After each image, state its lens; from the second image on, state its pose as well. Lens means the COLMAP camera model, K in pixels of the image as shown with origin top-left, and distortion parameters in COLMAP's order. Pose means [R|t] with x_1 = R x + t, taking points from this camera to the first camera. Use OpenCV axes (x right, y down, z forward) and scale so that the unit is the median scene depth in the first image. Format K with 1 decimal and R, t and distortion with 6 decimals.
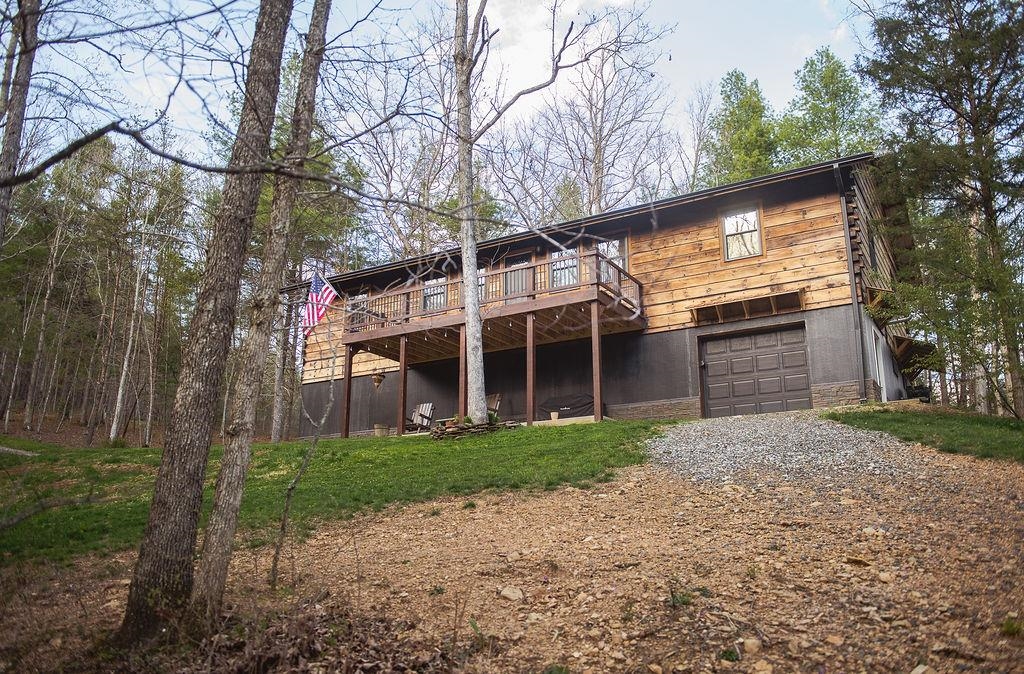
lens RADIAL K [[800.9, 0, 512.0], [0, 800.9, 337.0], [0, 0, 1]] dist [-0.026571, -0.000012]
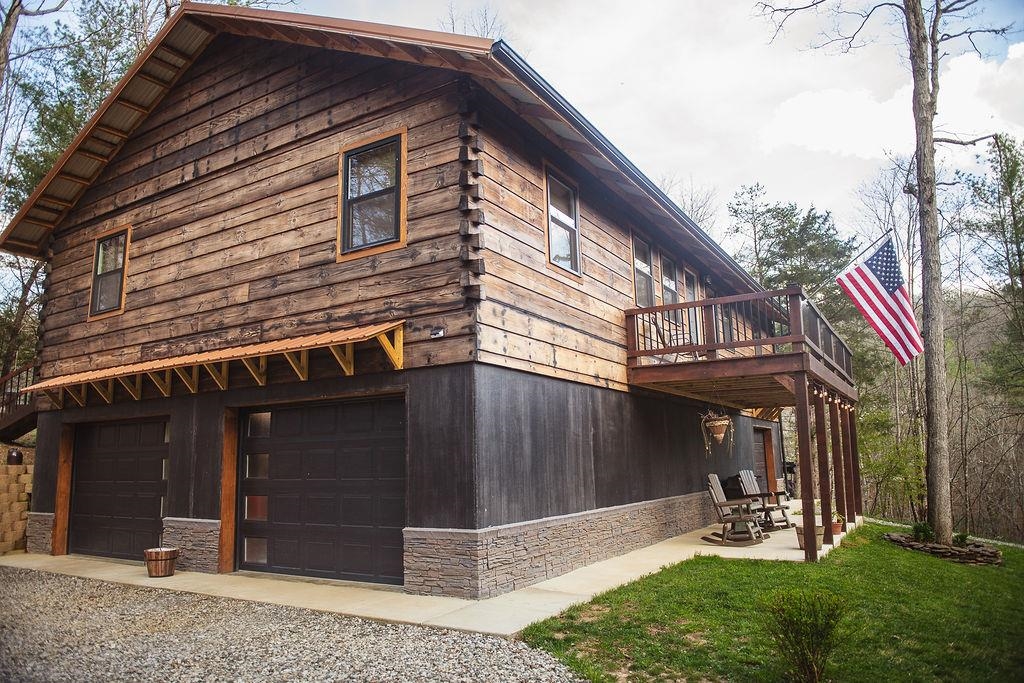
lens RADIAL K [[698.2, 0, 512.0], [0, 698.2, 341.5], [0, 0, 1]] dist [-0.045651, -0.003142]
pose [[0.002153, 0.176778, 0.984248, -0.750506], [-0.241851, 0.955124, -0.171018, 0.132978], [-0.970311, -0.237673, 0.044811, 1.339913]]
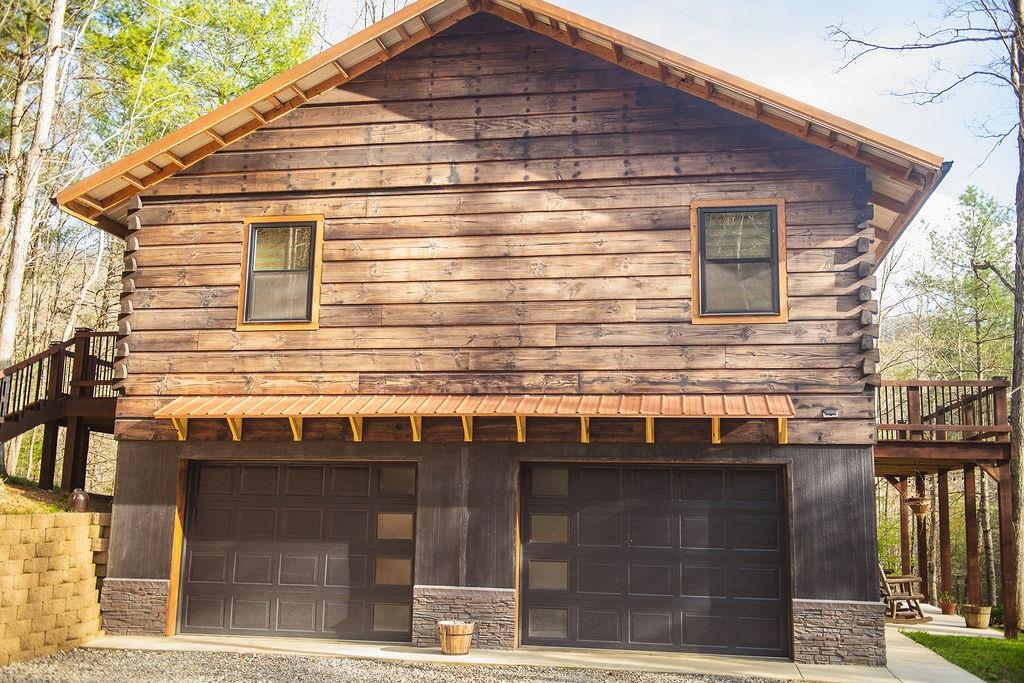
lens RADIAL K [[1002.5, 0, 512.0], [0, 1002.5, 341.5], [0, 0, 1]] dist [0.022914, 0.014382]
pose [[-0.355359, 0.155185, 0.921758, -0.855062], [-0.266159, 0.928501, -0.258930, 0.239609], [-0.896036, -0.337347, -0.288647, 1.768911]]
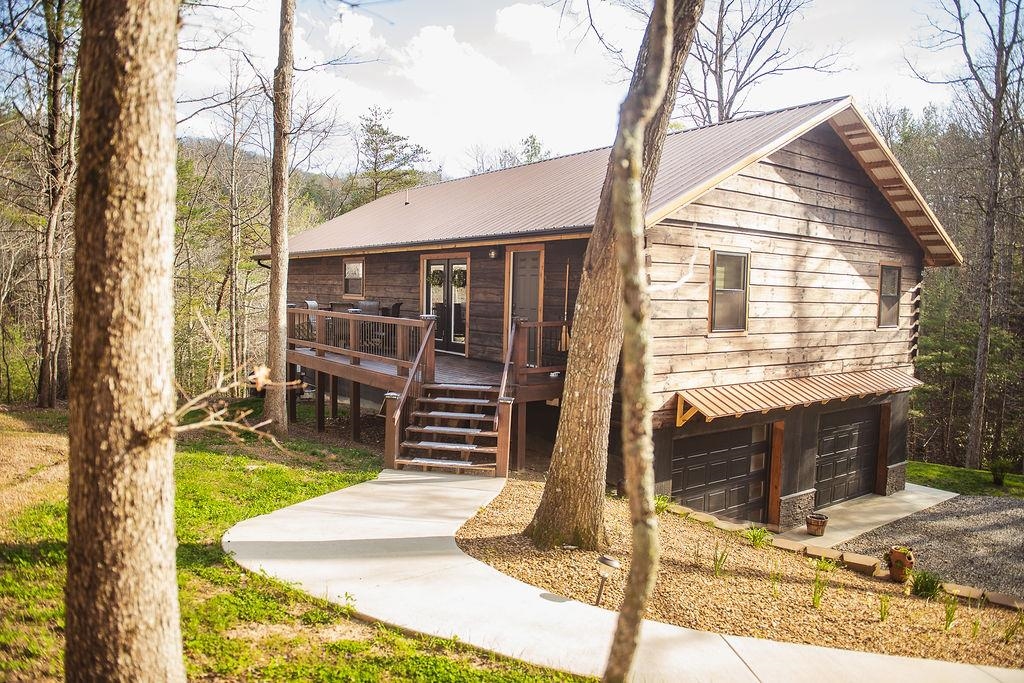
lens RADIAL K [[698.2, 0, 512.0], [0, 698.2, 341.5], [0, 0, 1]] dist [-0.045651, -0.003142]
pose [[-0.922445, -0.046003, 0.383379, -0.224554], [-0.122790, 0.976285, -0.178297, 0.237500], [-0.366085, -0.211544, -0.906218, 2.359642]]
